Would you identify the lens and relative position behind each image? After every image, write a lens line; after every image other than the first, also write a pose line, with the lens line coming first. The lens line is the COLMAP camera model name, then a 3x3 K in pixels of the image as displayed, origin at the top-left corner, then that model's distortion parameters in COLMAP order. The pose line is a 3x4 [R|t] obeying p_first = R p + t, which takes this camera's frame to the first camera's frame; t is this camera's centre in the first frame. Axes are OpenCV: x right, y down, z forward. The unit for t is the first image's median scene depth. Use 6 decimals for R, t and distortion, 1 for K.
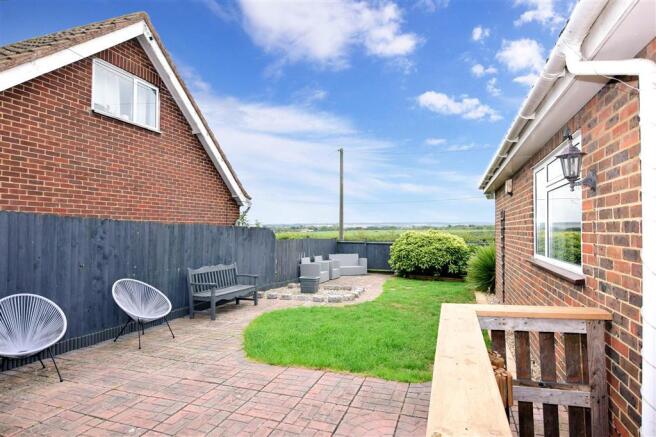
lens RADIAL K [[363.8, 0, 325.1], [0, 363.8, 219.5], [0, 0, 1]] dist [0.000468, -0.000093]
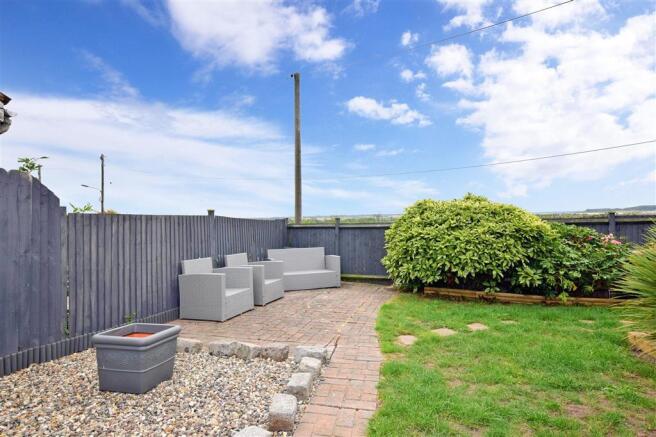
lens RADIAL K [[363.8, 0, 330.6], [0, 363.8, 219.6], [0, 0, 1]] dist [0.000468, -0.000093]
pose [[0.996751, -0.015548, 0.079036, 0.067481], [0.014055, 0.999713, 0.019405, 0.049810], [-0.079315, -0.018231, 0.996683, 0.534498]]
